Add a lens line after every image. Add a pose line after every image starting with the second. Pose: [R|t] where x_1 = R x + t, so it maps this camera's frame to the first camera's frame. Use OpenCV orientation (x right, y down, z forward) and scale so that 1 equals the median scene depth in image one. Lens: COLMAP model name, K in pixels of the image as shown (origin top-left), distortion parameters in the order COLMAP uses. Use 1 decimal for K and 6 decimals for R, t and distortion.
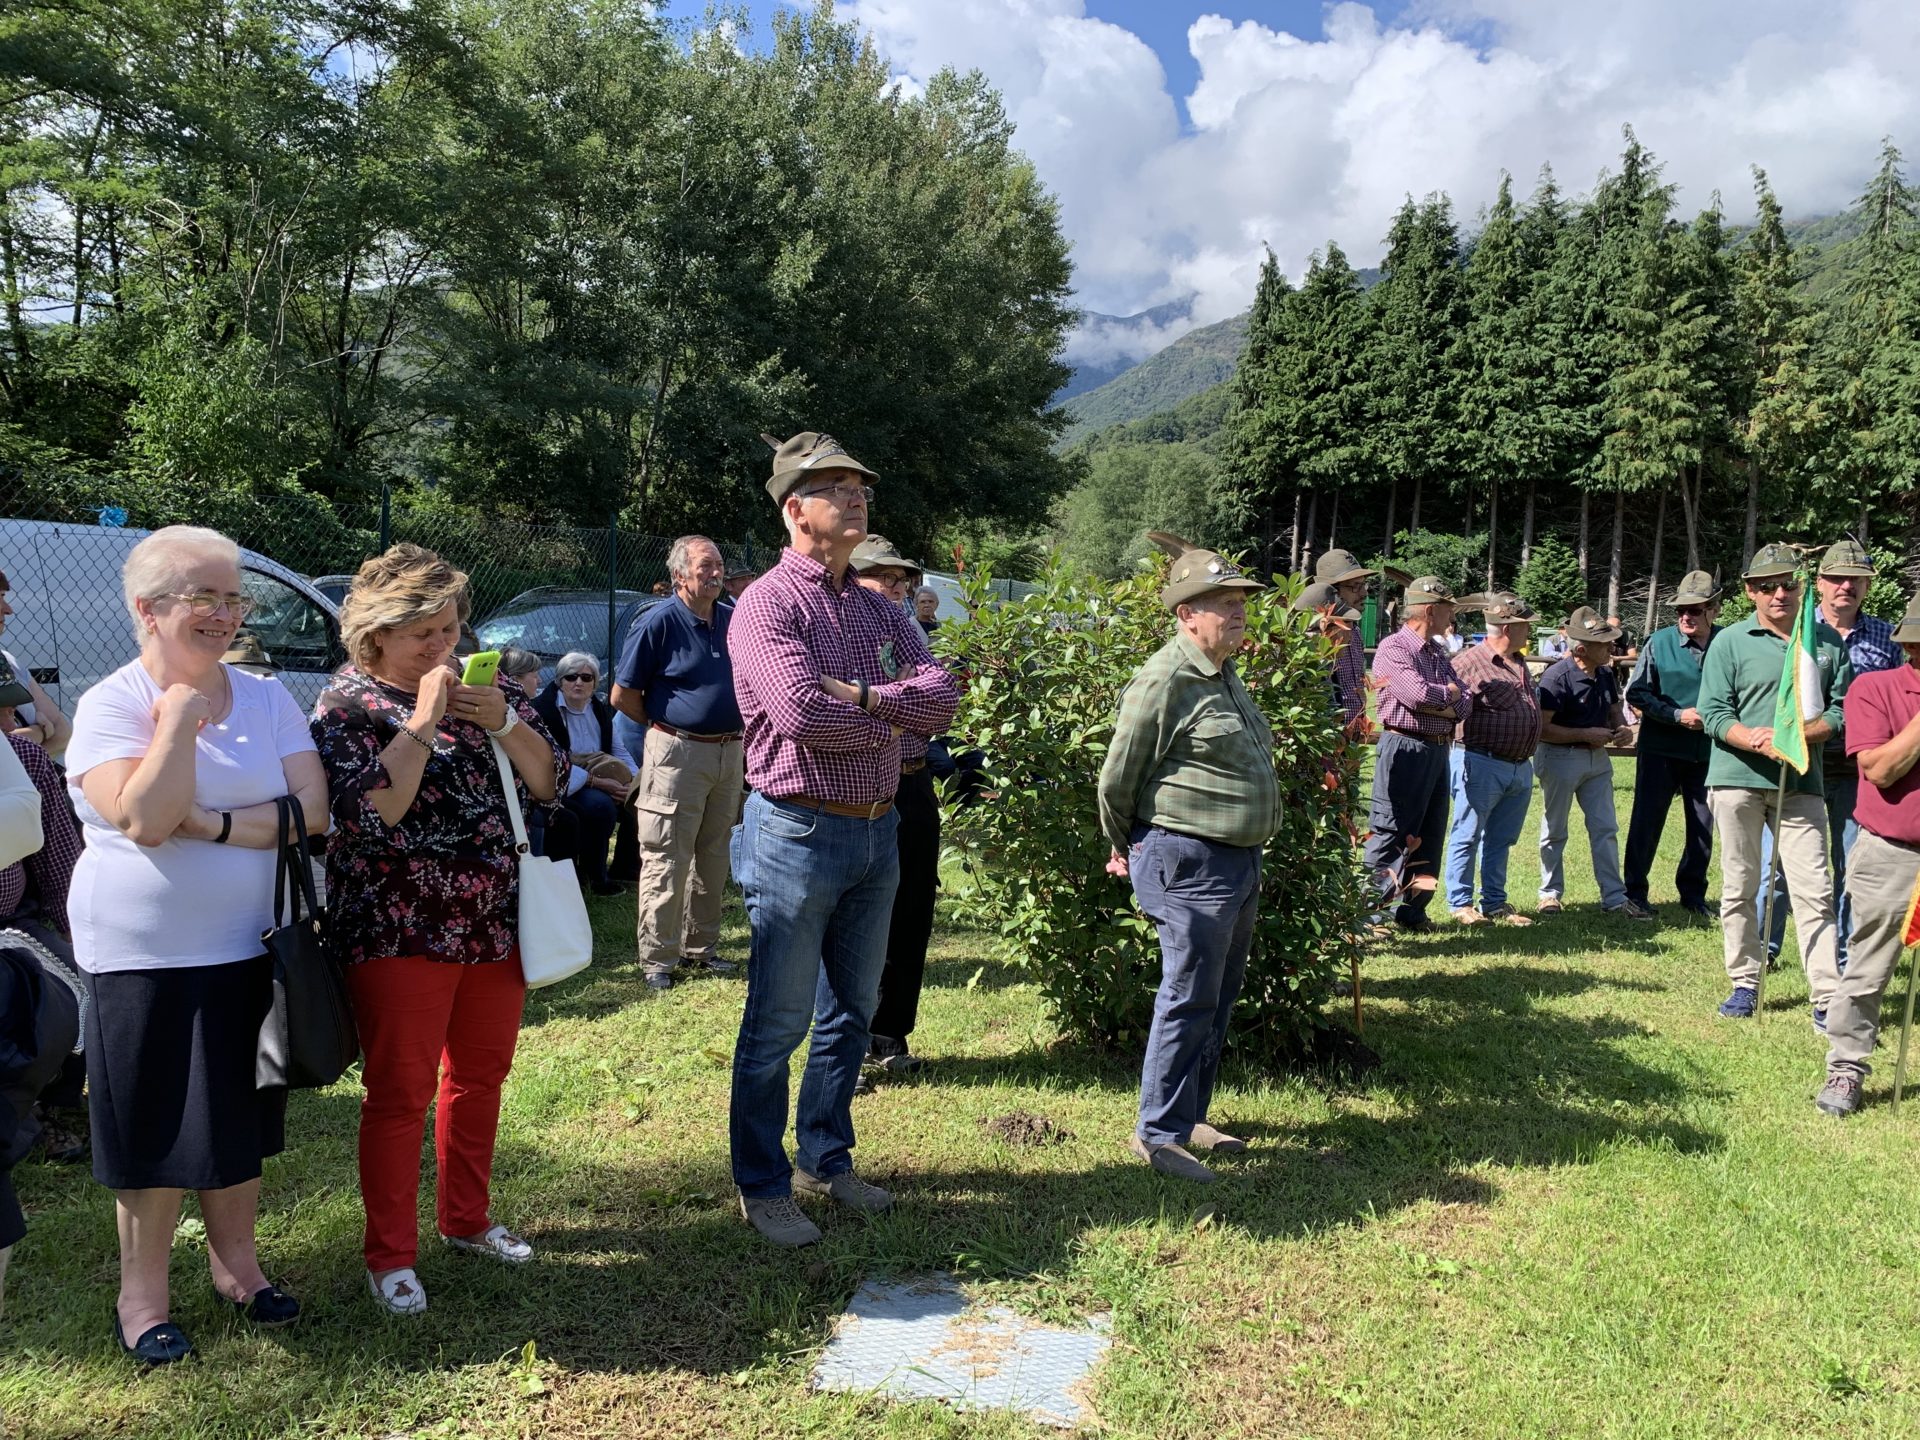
lens RADIAL K [[1453.6, 0, 960.6], [0, 1453.6, 708.3], [0, 0, 1]] dist [0.024970, -0.022205]
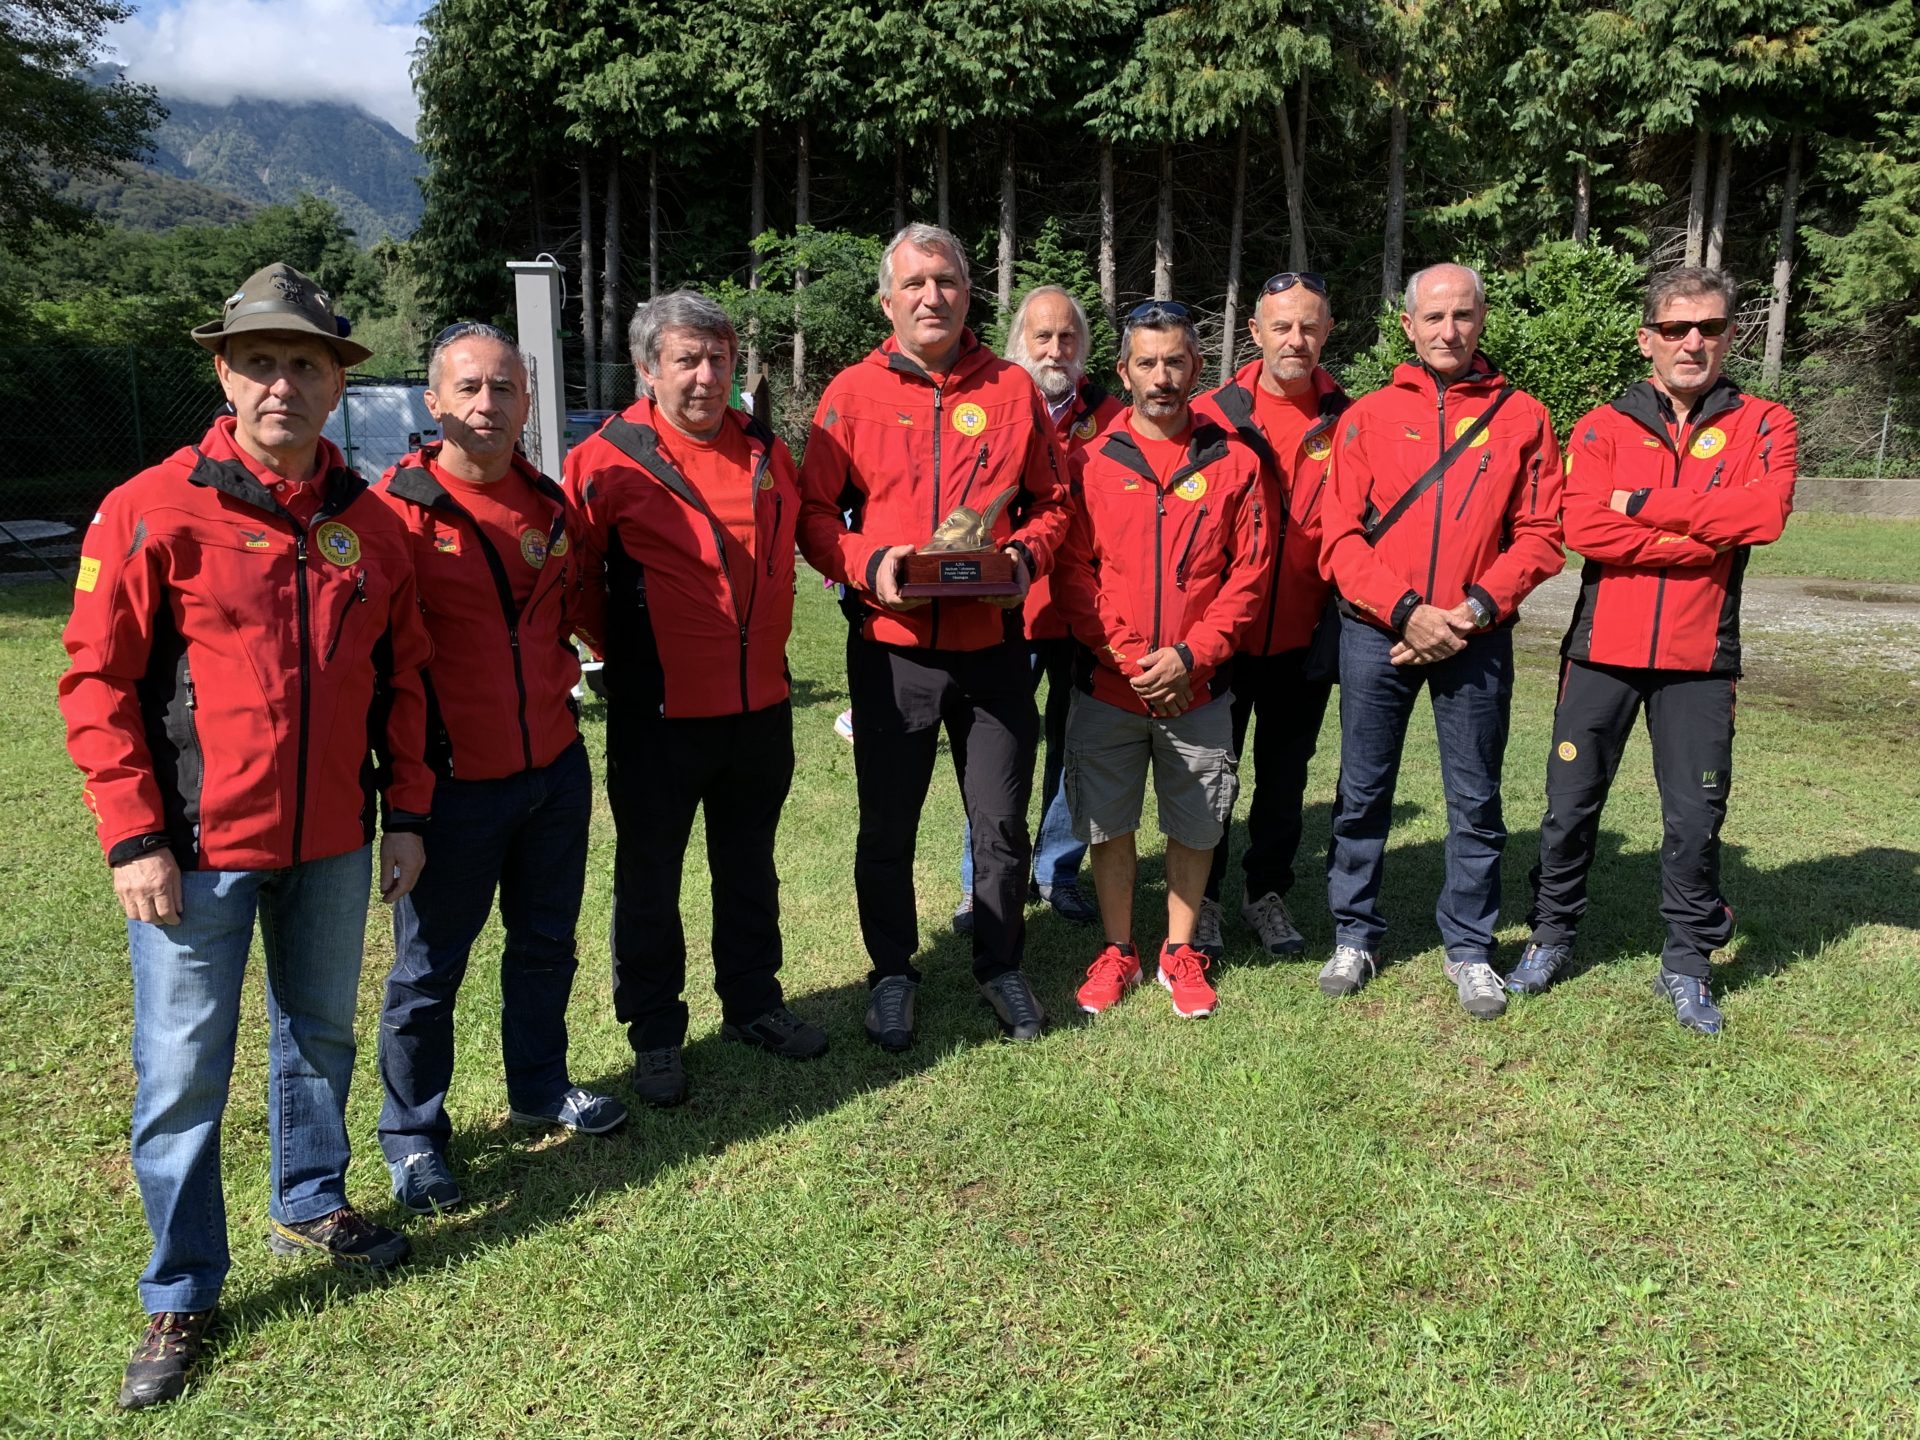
lens RADIAL K [[1453.6, 0, 958.0], [0, 1453.6, 708.2], [0, 0, 1]] dist [0.024970, -0.022205]
pose [[0.938272, -0.100988, 0.330826, 0.189972], [0.055635, 0.988039, 0.143821, -0.029793], [-0.341393, -0.116538, 0.932668, 0.519632]]
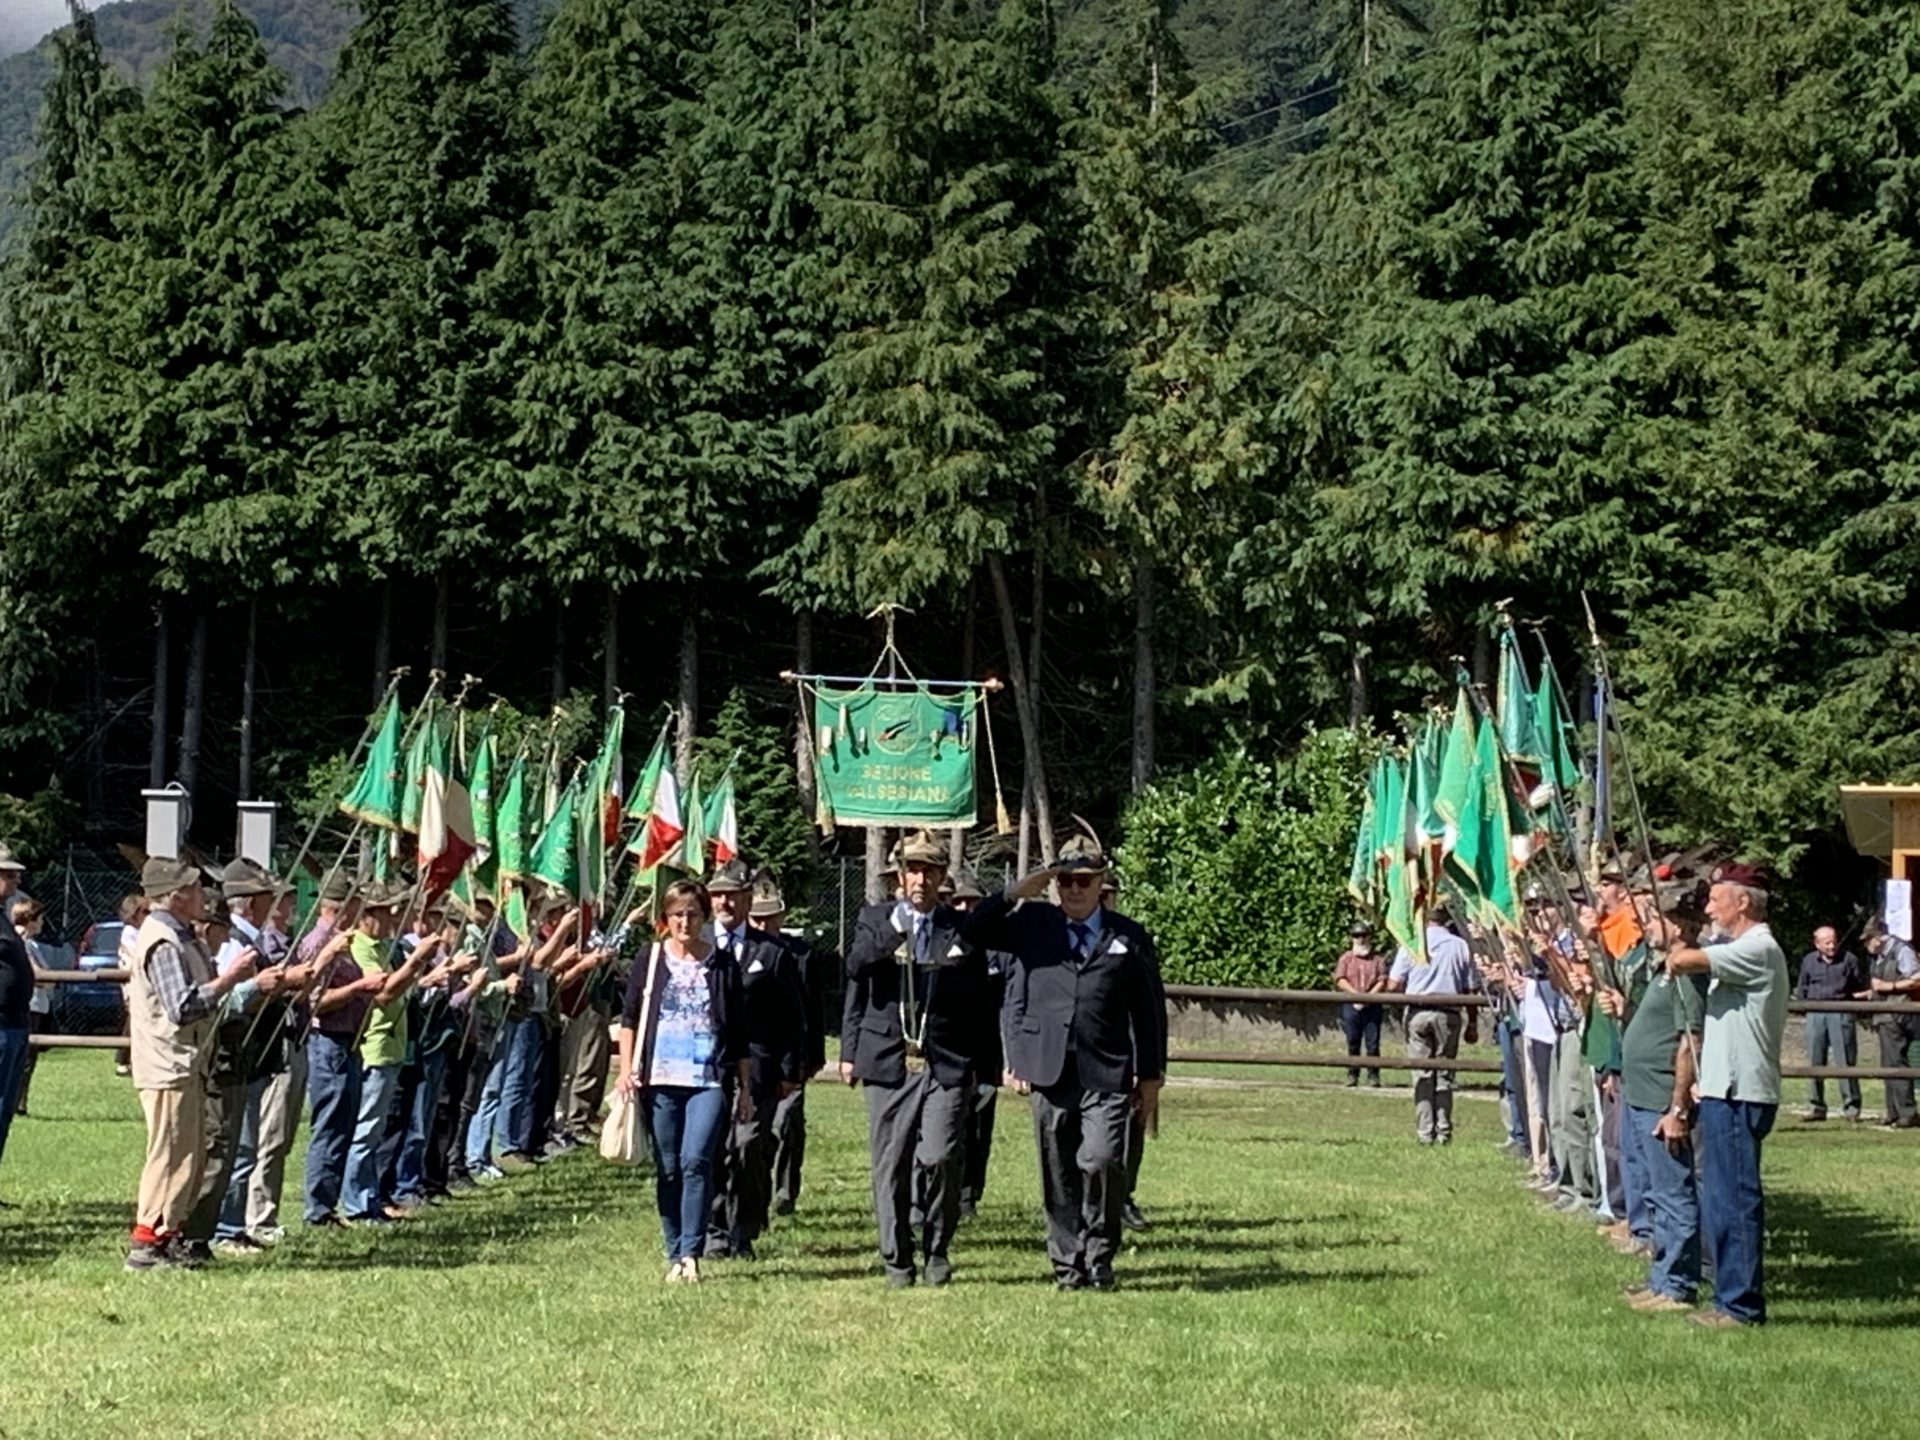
lens RADIAL K [[4763.7, 0, 928.9], [0, 4763.7, 686.7], [0, 0, 1]] dist [0.187026, 0.000000]
pose [[0.950084, -0.005719, 0.311943, 0.025923], [0.040181, 0.993748, -0.104161, 0.022144], [-0.309397, 0.111496, 0.944374, -0.339195]]
